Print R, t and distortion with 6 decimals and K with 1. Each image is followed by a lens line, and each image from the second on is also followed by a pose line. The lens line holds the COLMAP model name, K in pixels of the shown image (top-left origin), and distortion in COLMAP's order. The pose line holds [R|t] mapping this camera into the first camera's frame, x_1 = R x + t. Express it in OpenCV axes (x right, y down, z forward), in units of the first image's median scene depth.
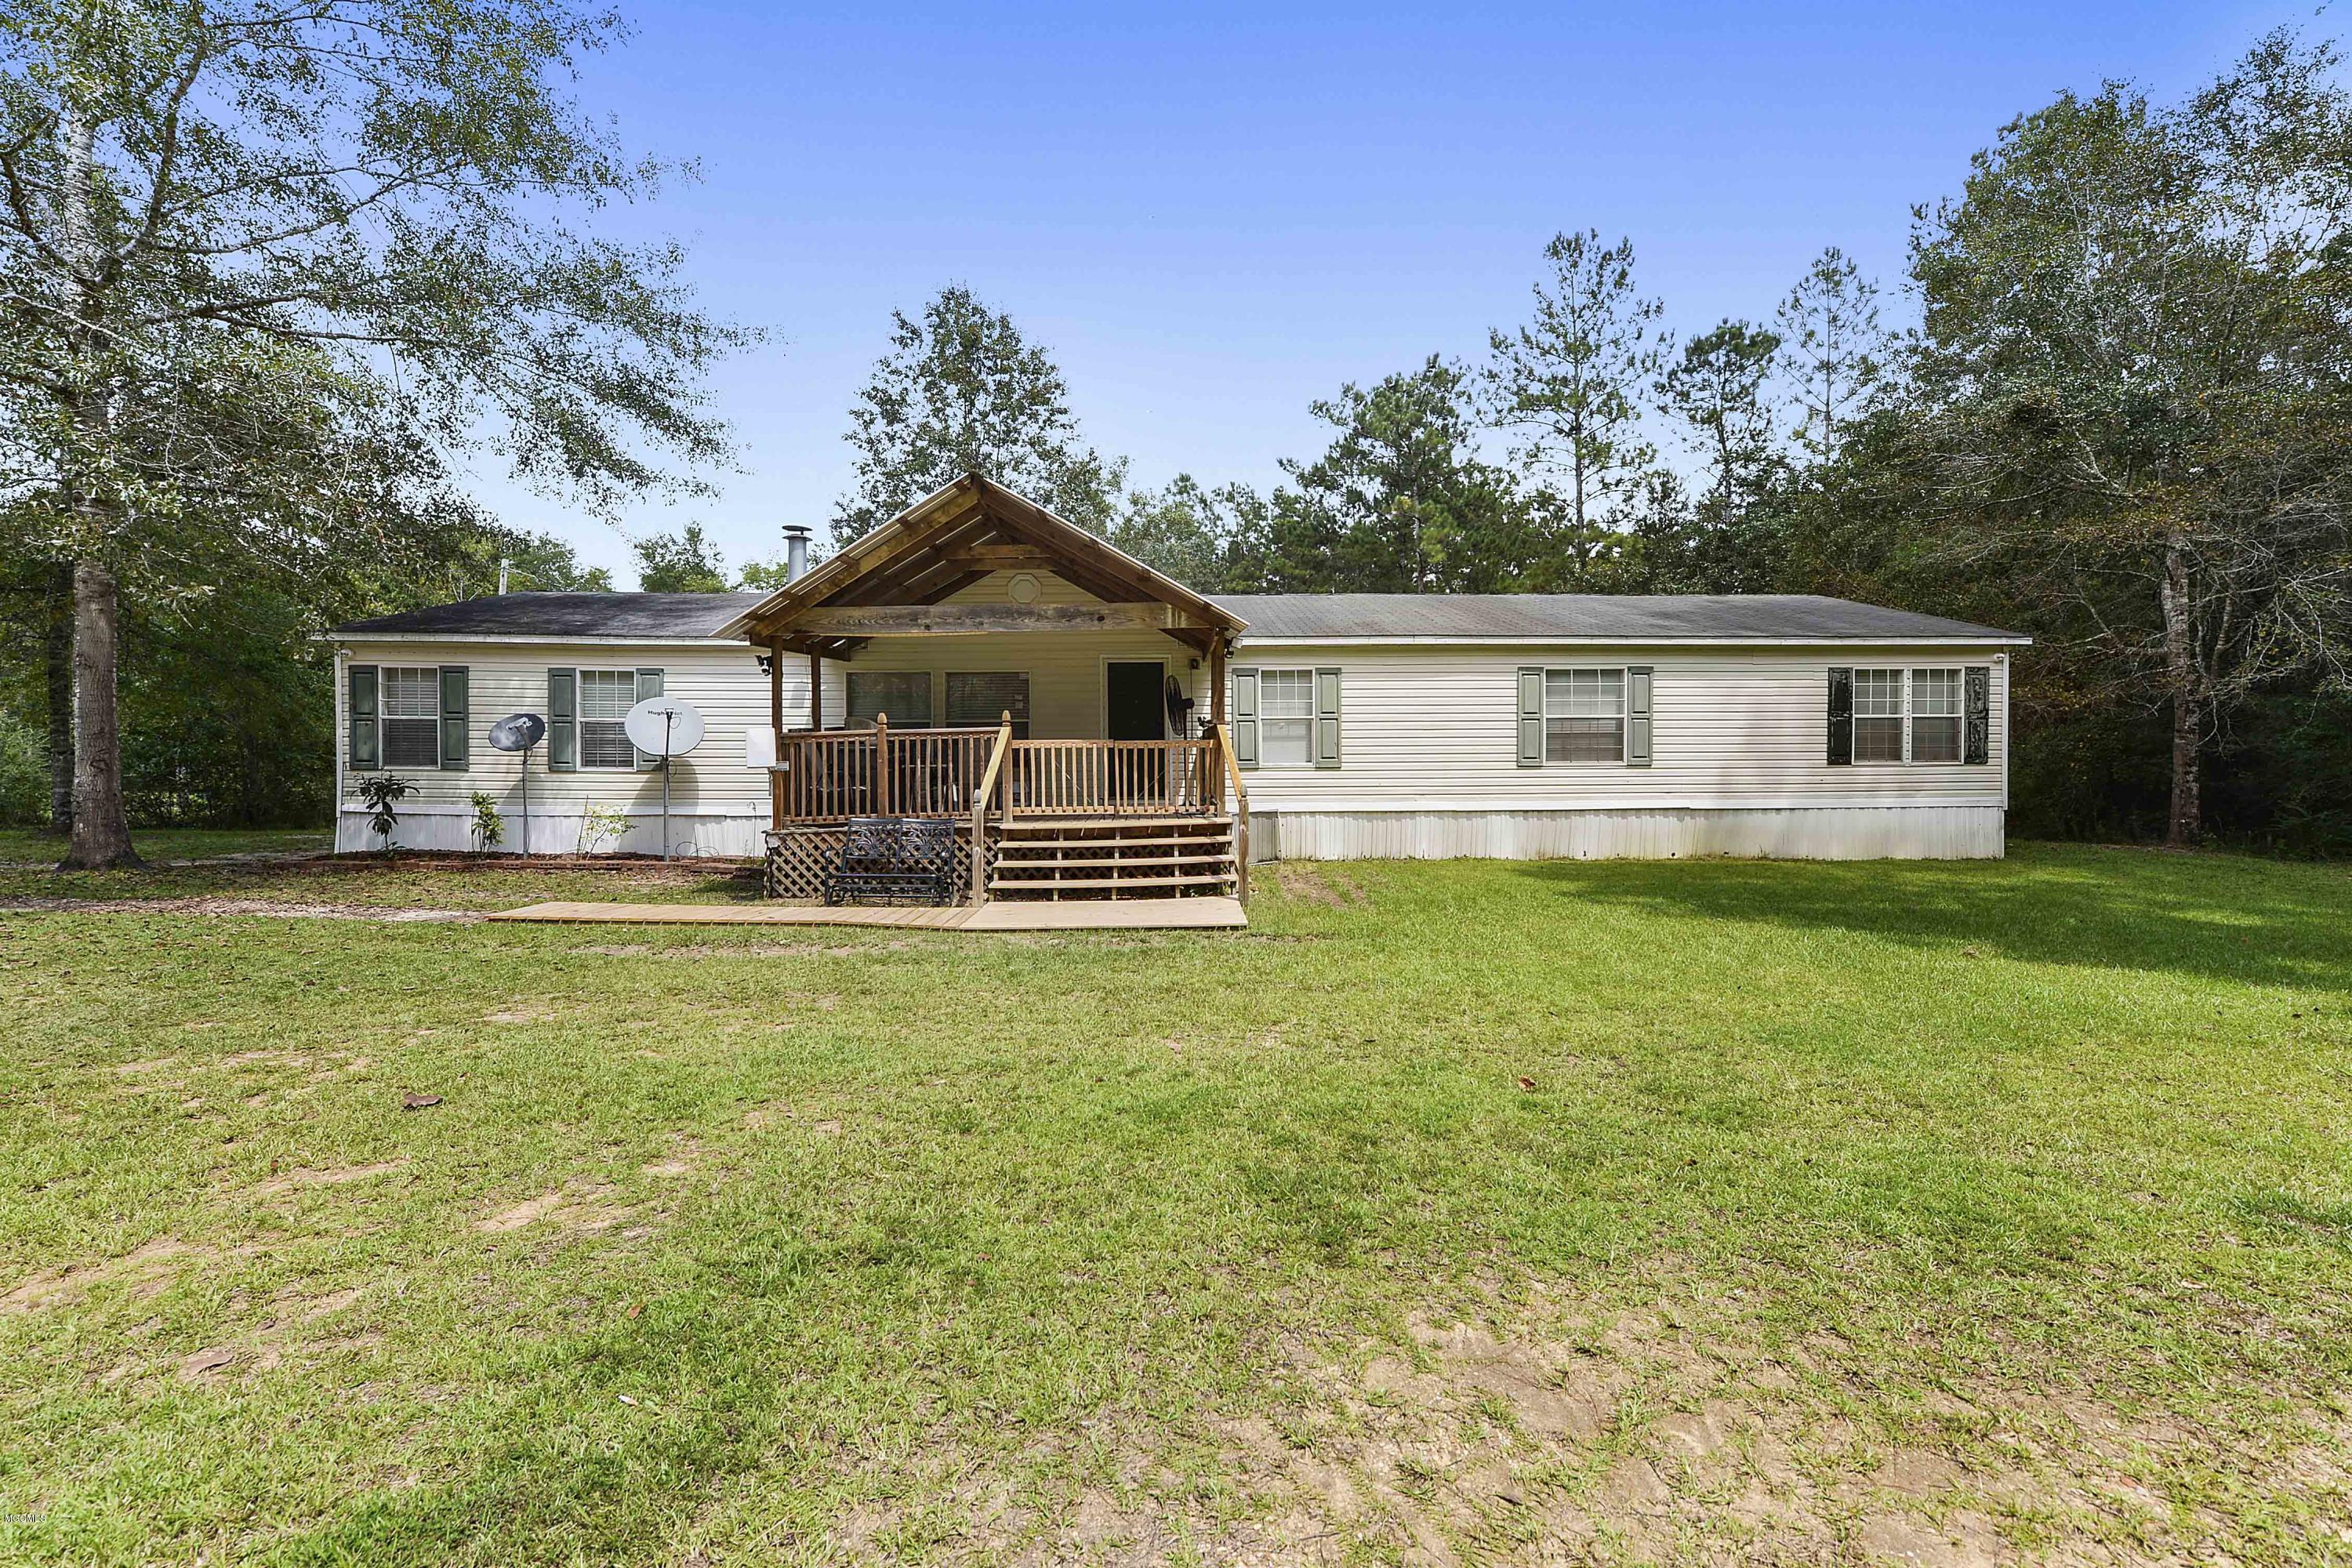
lens RADIAL K [[1076.7, 0, 1175.7], [0, 1076.7, 780.0], [0, 0, 1]] dist [0.001935, -0.000305]
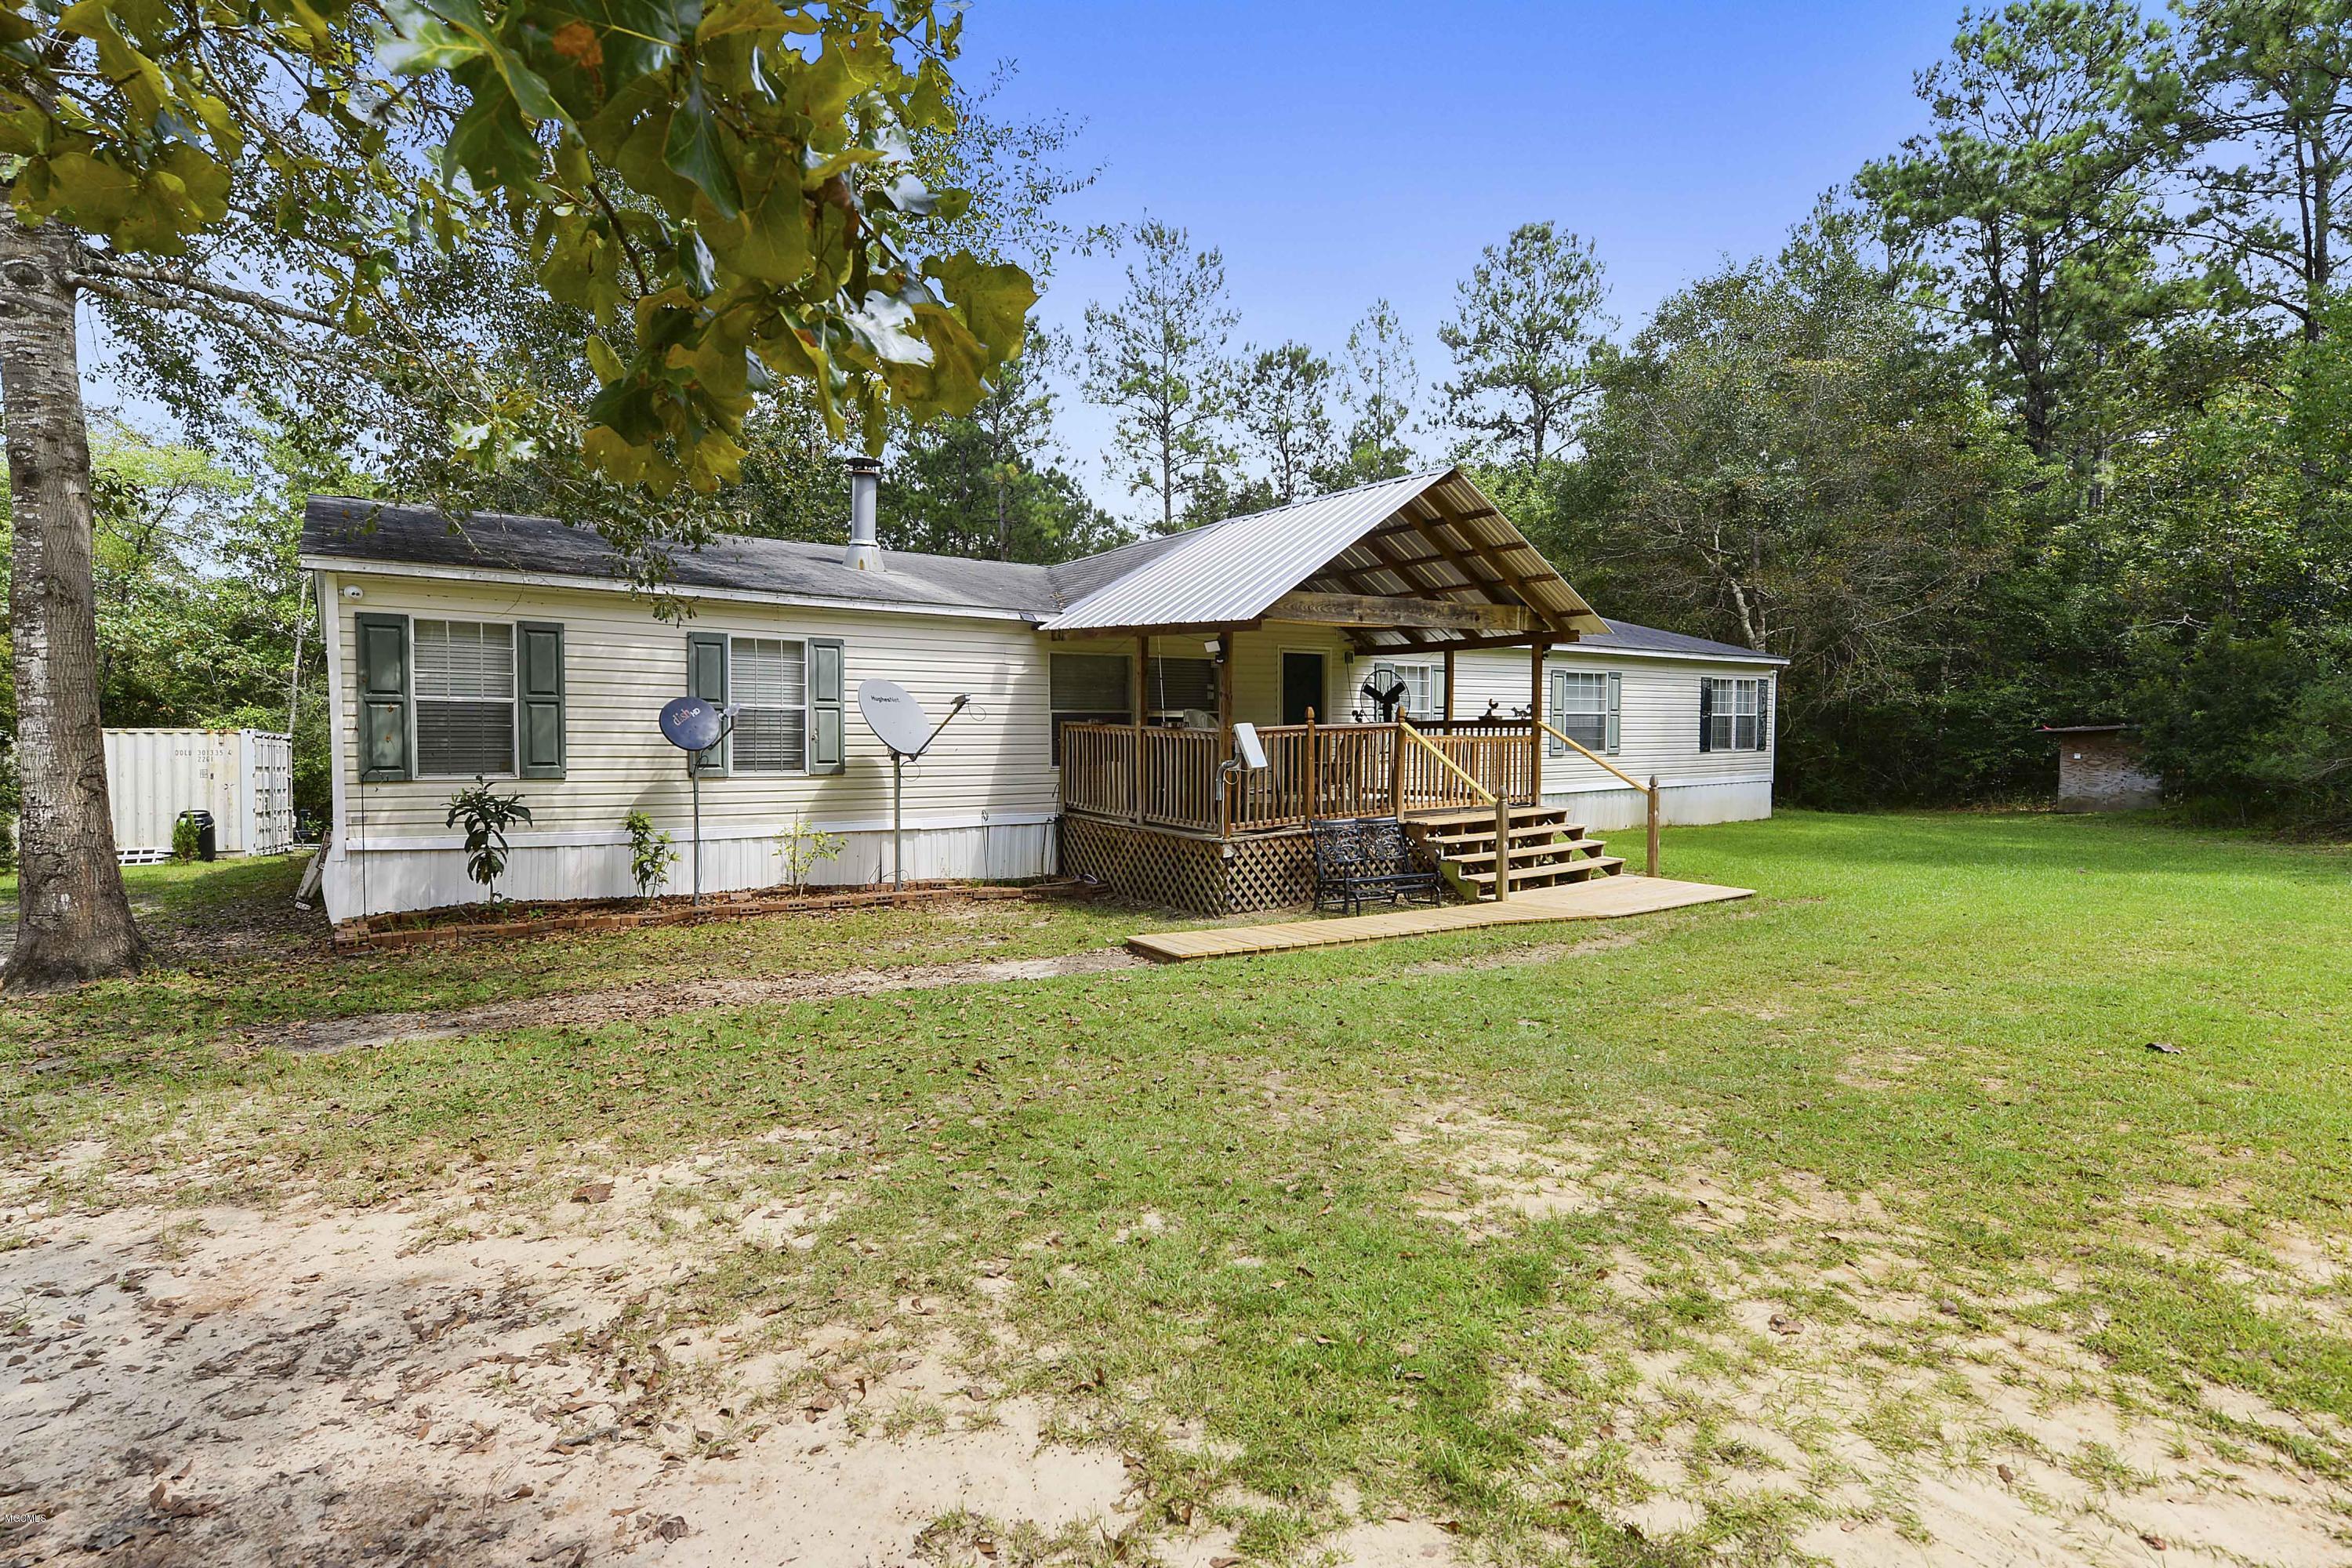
lens RADIAL K [[1208.1, 0, 1175.3], [0, 1208.1, 774.1], [0, 0, 1]] dist [0.006590, 0.000273]
pose [[0.821182, -0.019626, 0.570329, -0.773677], [0.015817, 0.999807, 0.011631, -0.014612], [-0.570448, -0.000531, 0.821334, 0.163358]]
